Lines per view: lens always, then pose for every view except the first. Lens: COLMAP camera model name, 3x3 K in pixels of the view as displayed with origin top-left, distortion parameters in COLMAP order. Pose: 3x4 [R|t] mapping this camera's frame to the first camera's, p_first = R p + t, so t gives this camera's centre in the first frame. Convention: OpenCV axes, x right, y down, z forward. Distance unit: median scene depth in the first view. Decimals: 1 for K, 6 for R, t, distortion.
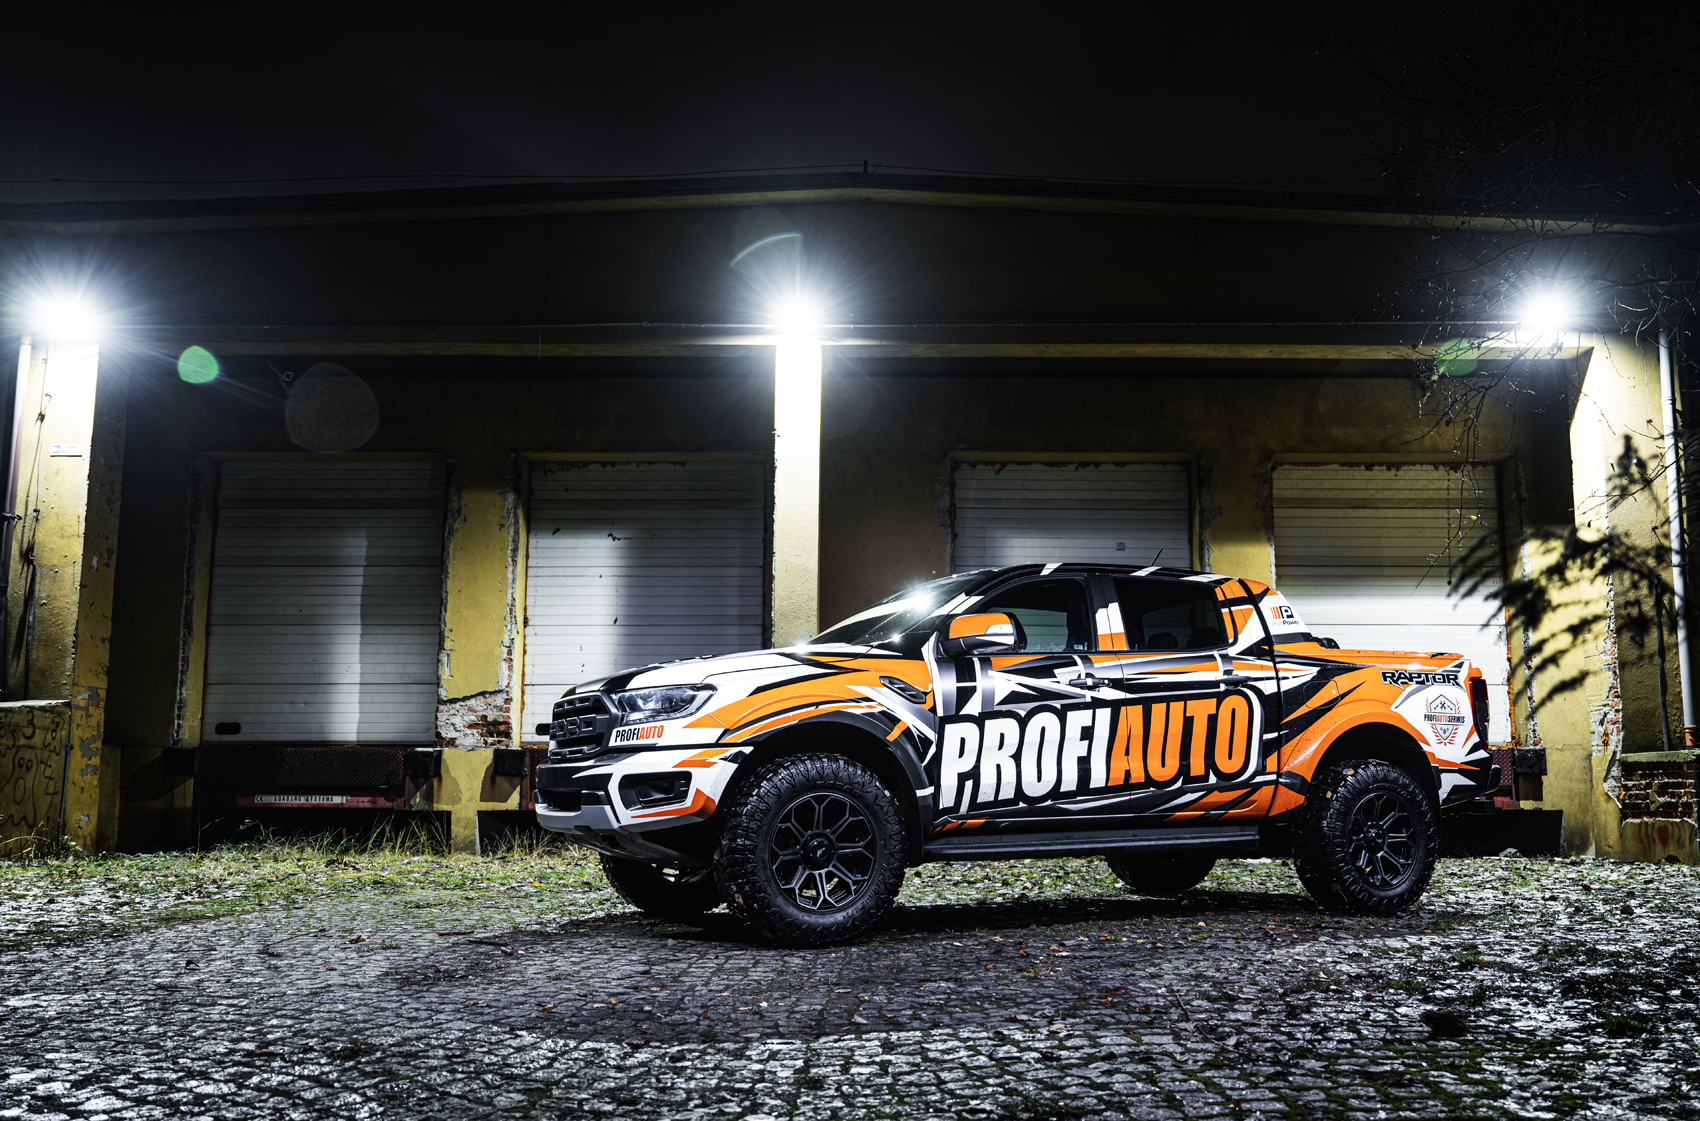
lens RADIAL K [[1424.4, 0, 912.9], [0, 1424.4, 603.7], [0, 0, 1]] dist [-0.009612, 0.009329]
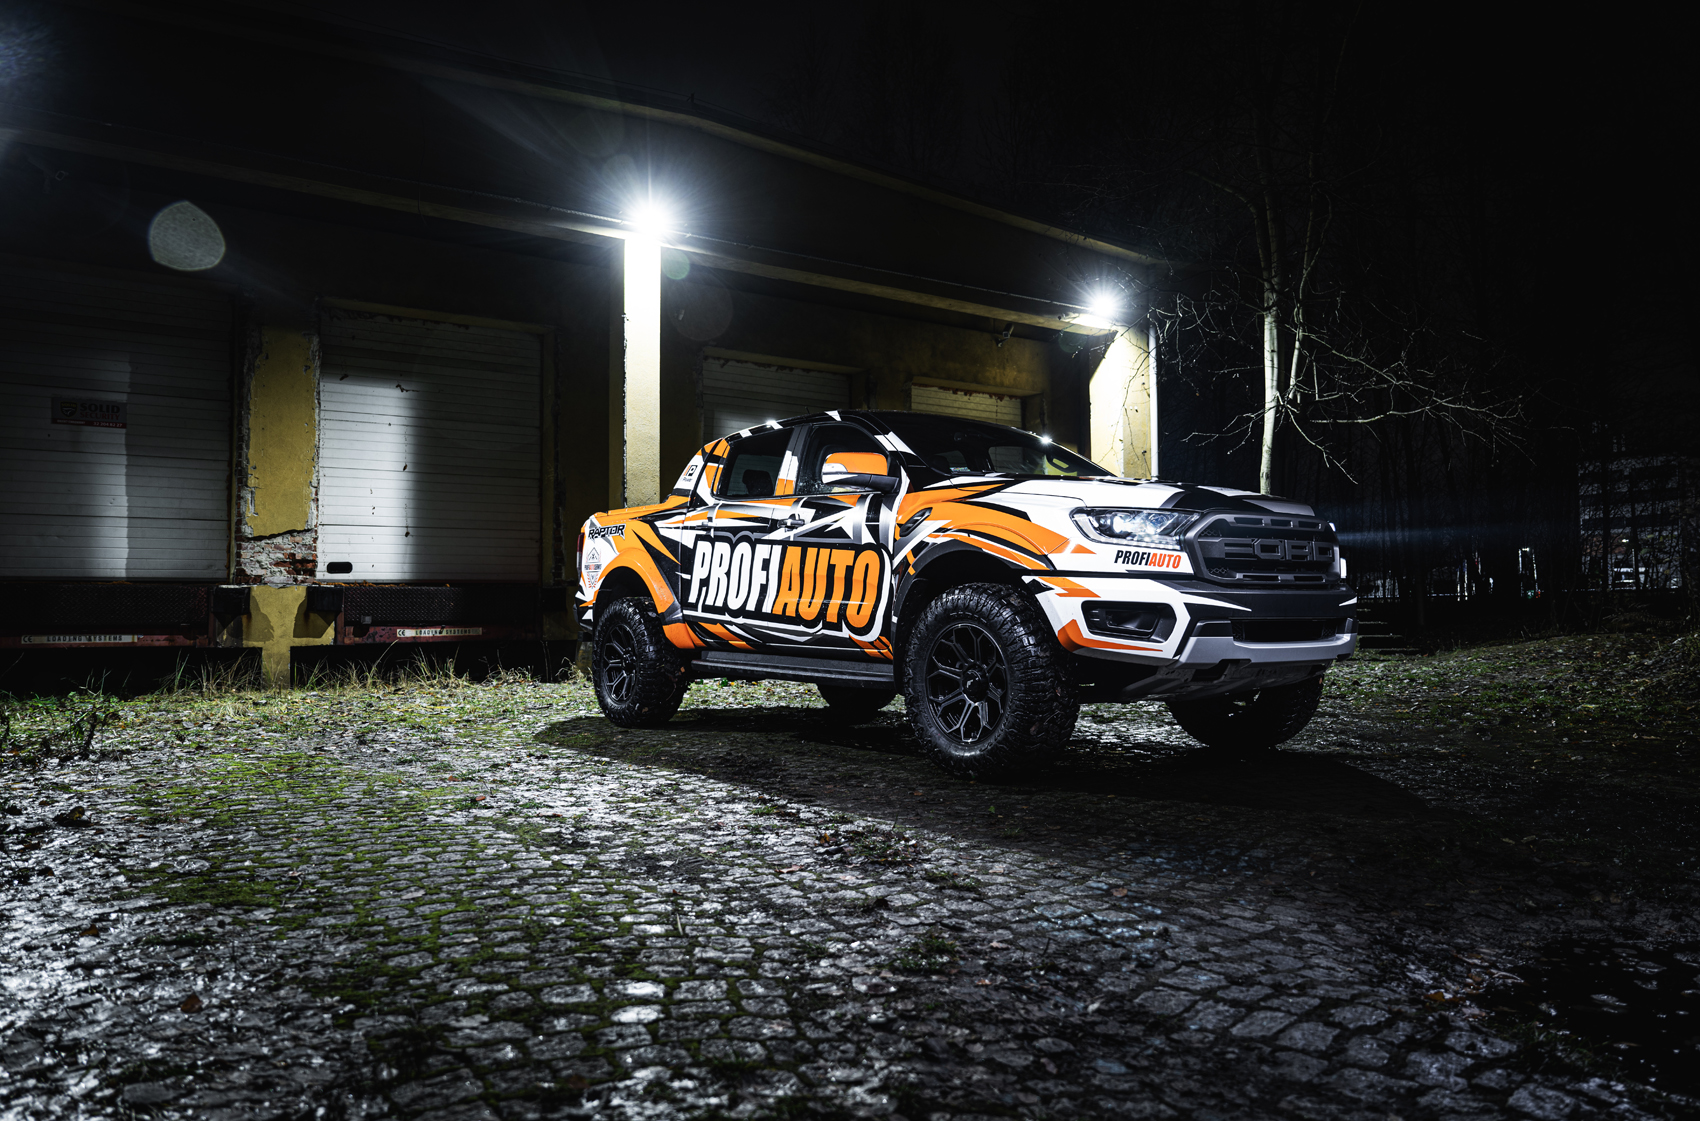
lens RADIAL K [[1163.2, 0, 850.0], [0, 1163.2, 560.5], [0, 0, 1]] dist [-0.007421, 0.000797]
pose [[0.827636, 0.017055, 0.561005, -0.458089], [-0.060313, 0.996453, 0.058684, 0.011210], [-0.558015, -0.082405, 0.825729, 0.095328]]
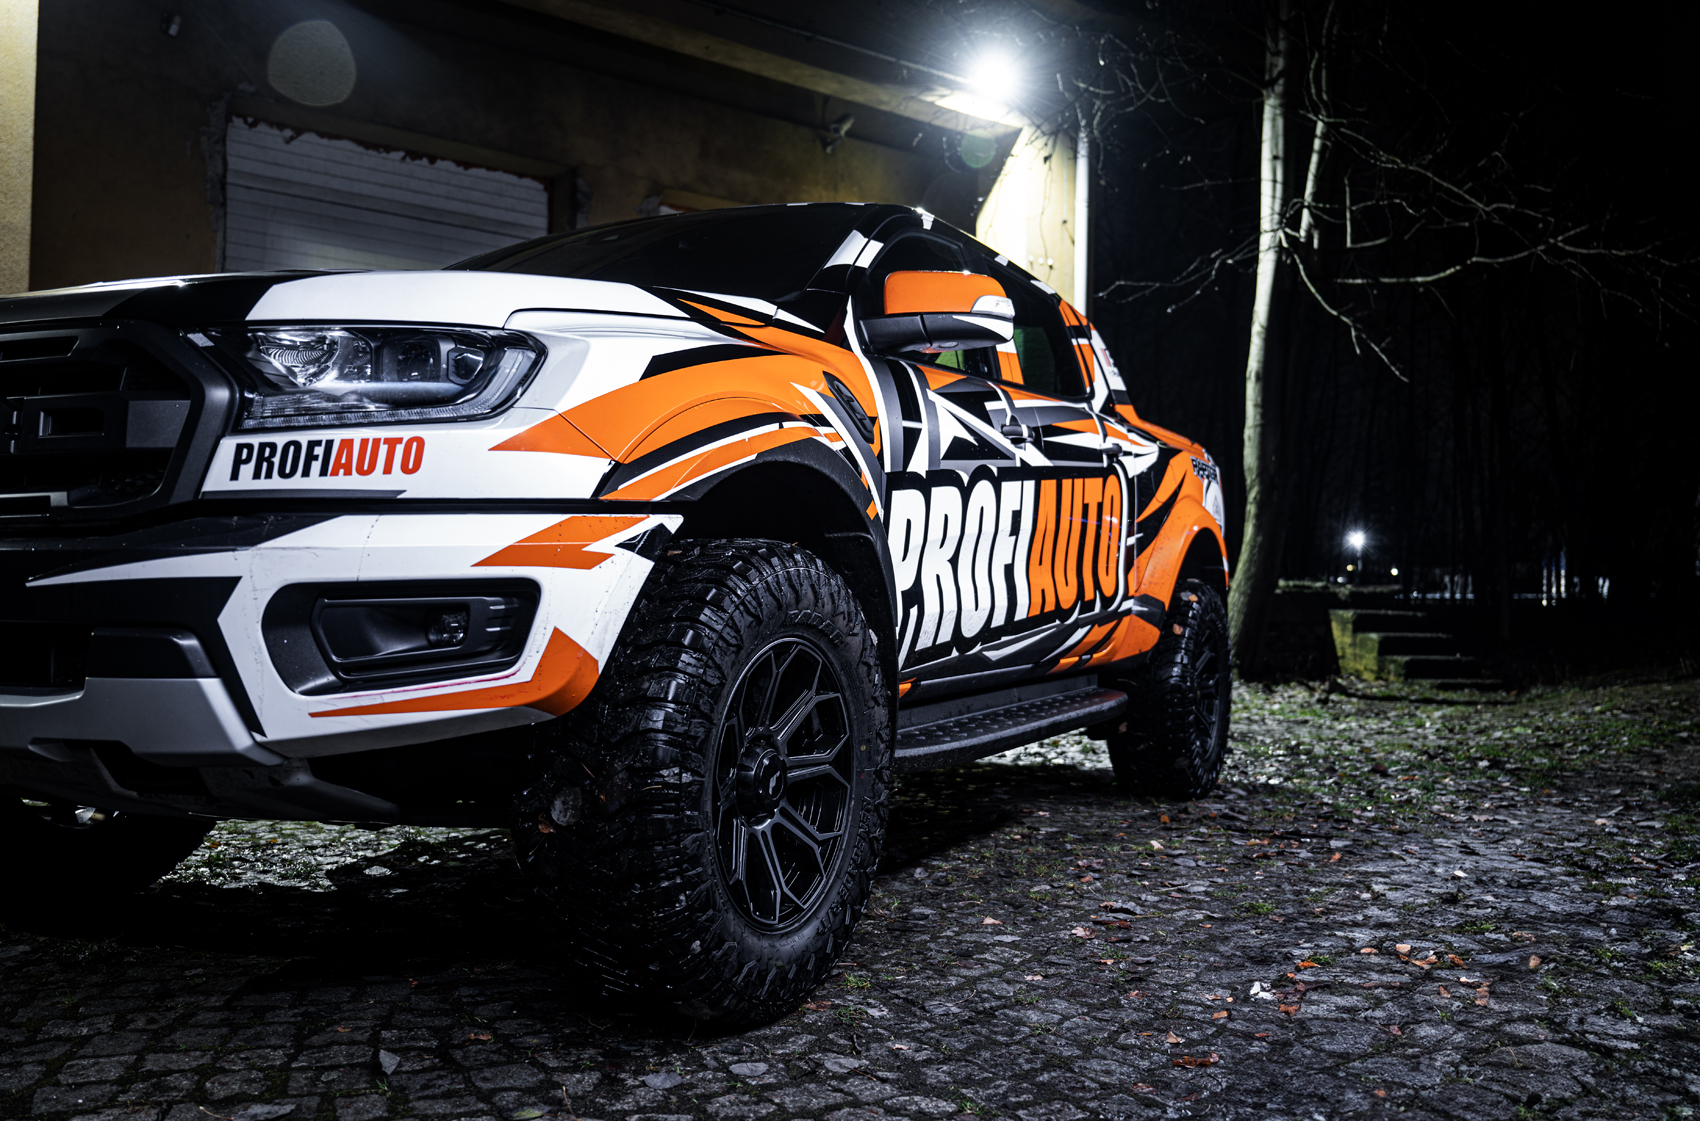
lens RADIAL K [[1413.5, 0, 873.6], [0, 1413.5, 570.9], [0, 0, 1]] dist [-0.001174, 0.004395]
pose [[0.803919, 0.027245, 0.594114, -0.124299], [-0.093480, 0.992322, 0.080985, 0.034793], [-0.587346, -0.120643, 0.800294, 0.292759]]
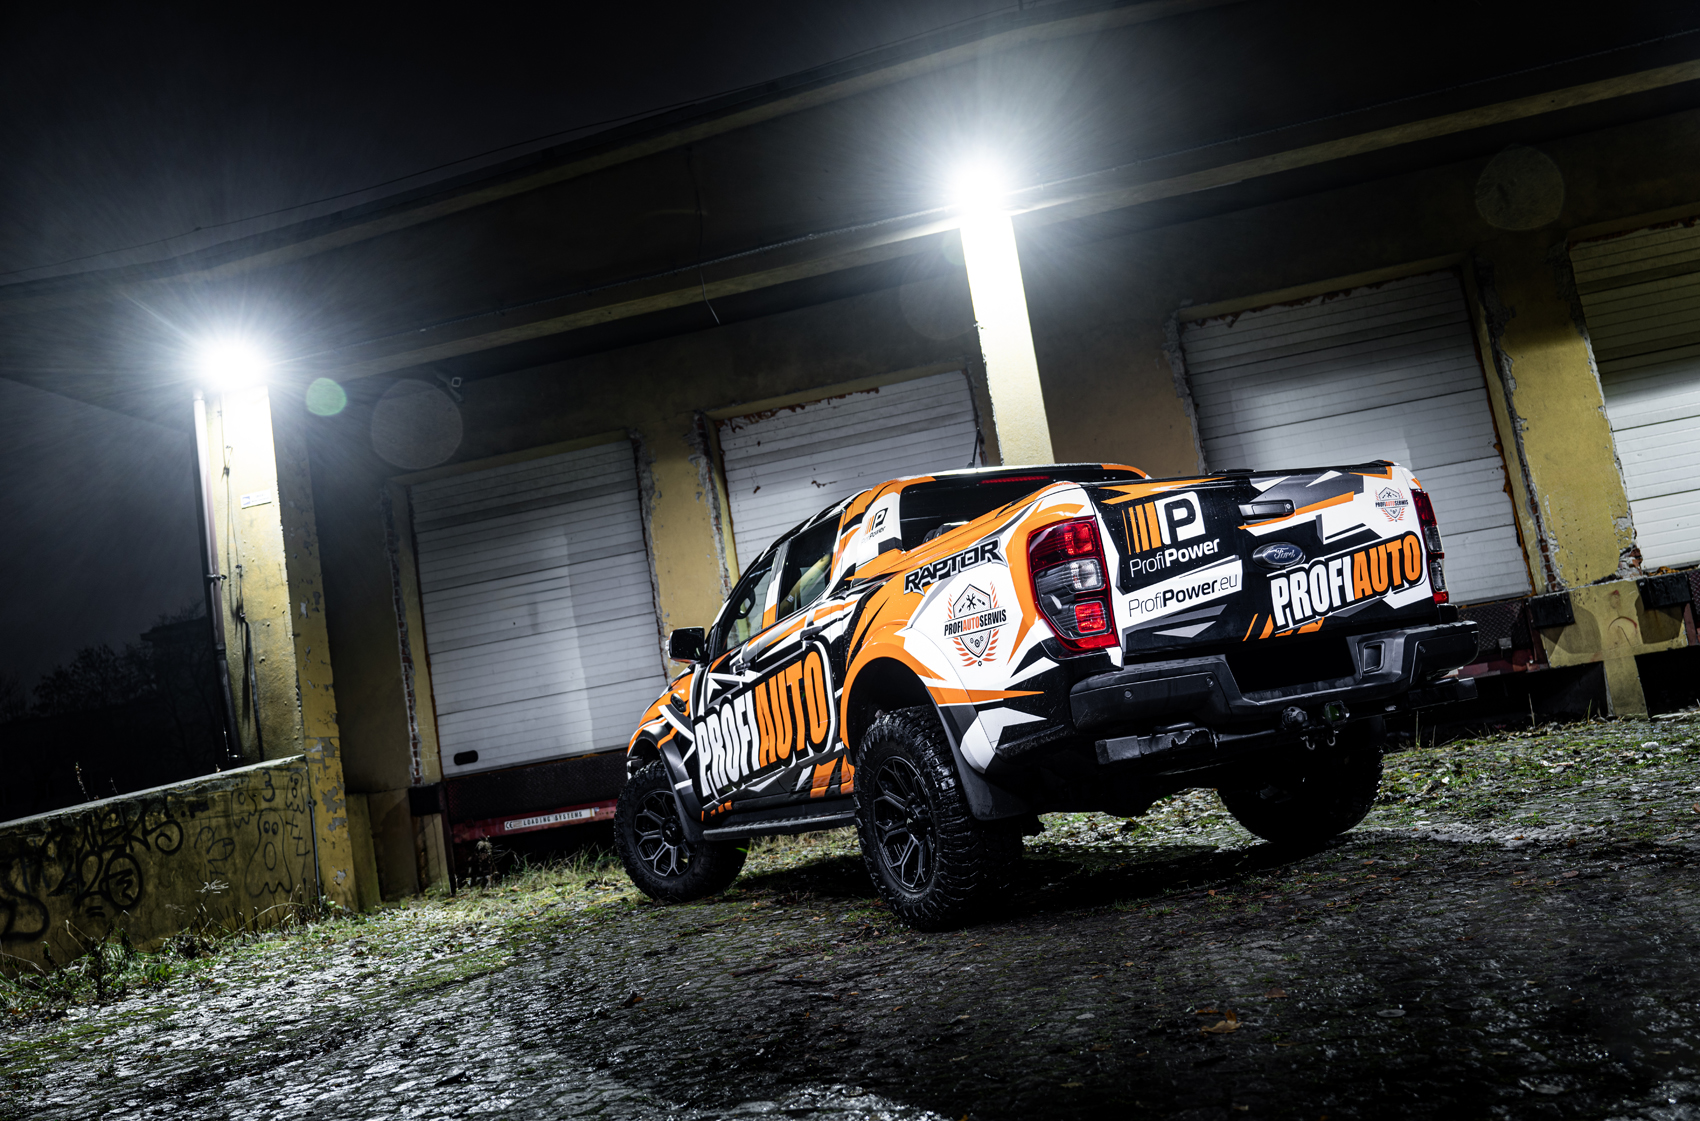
lens RADIAL K [[1391.5, 0, 850.0], [0, 1391.5, 560.5], [0, 0, 1]] dist [0.000646, -0.002514]
pose [[0.967692, -0.183821, -0.172573, -0.049525], [0.184569, 0.982748, -0.011843, 0.017318], [0.171773, -0.020391, 0.984926, 0.135448]]
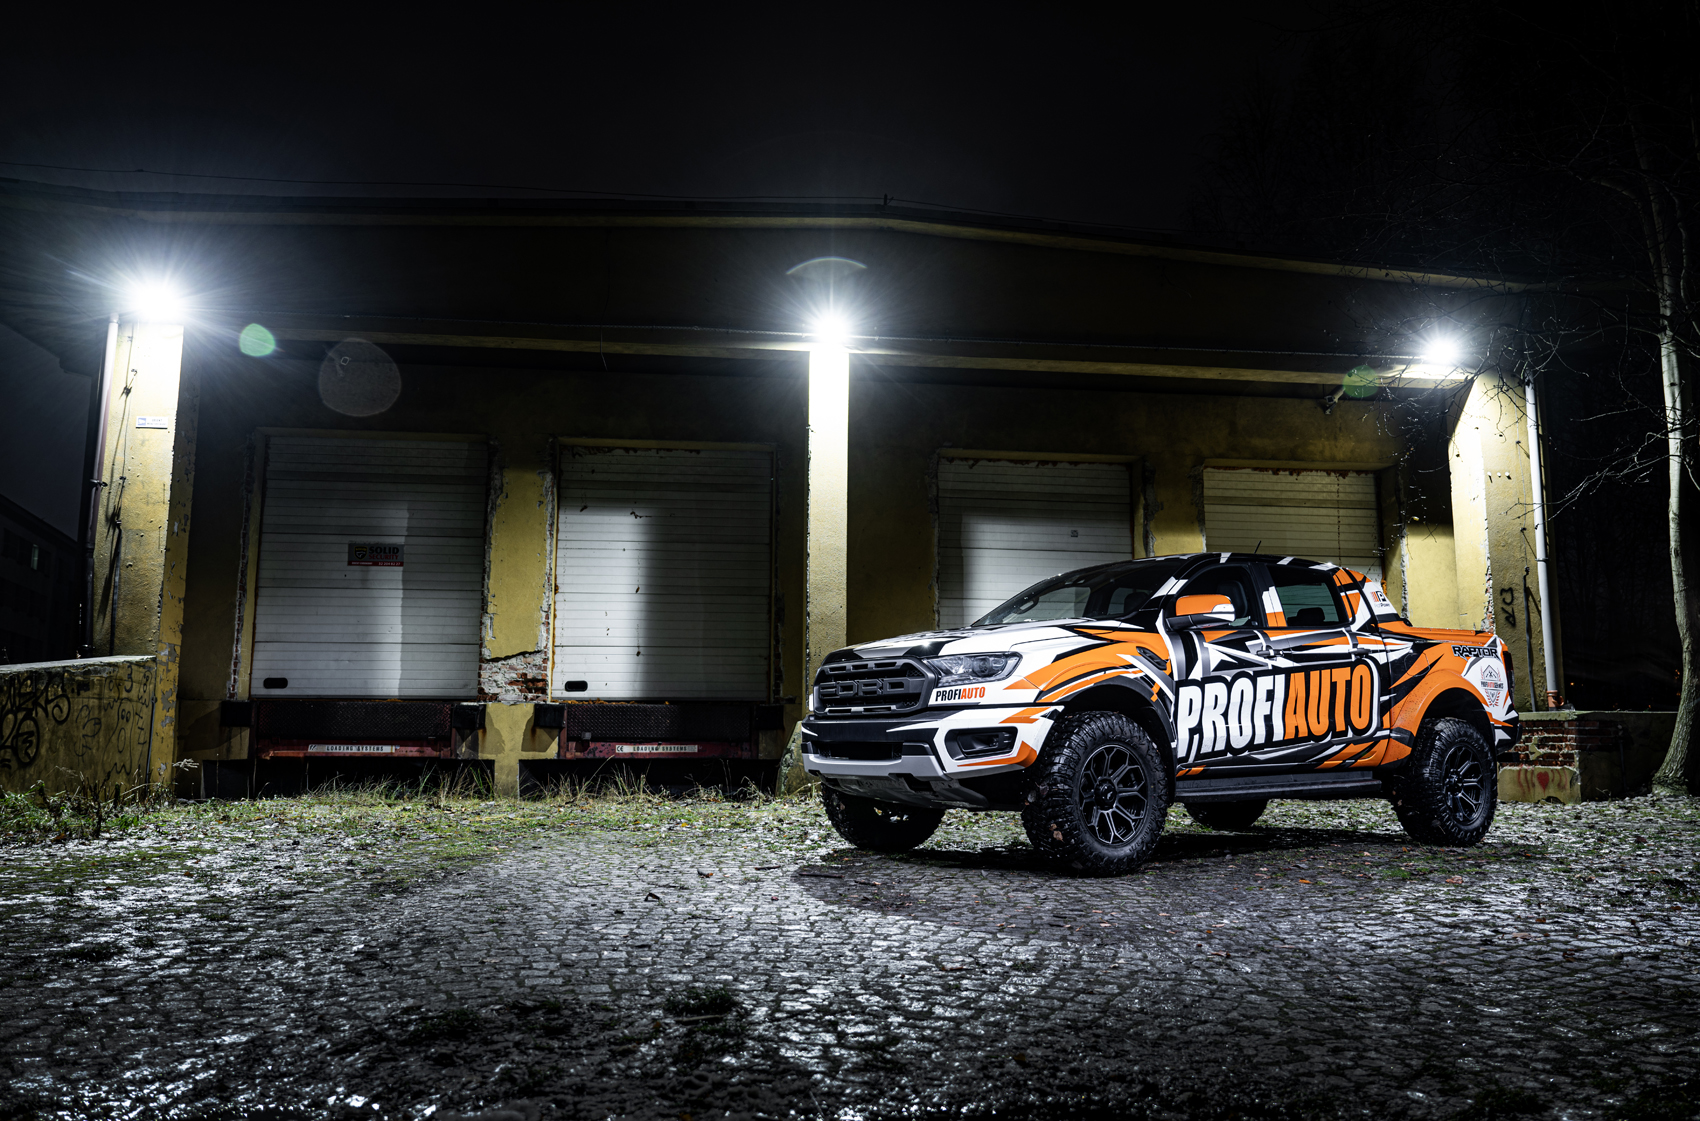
lens RADIAL K [[1260.5, 0, 850.0], [0, 1260.5, 560.5], [0, 0, 1]] dist [-0.006545, 0.002241]
pose [[0.992169, 0.019965, 0.123299, -0.180564], [-0.018494, 0.999744, -0.013057, -0.001244], [-0.123528, 0.010674, 0.992284, -0.006101]]
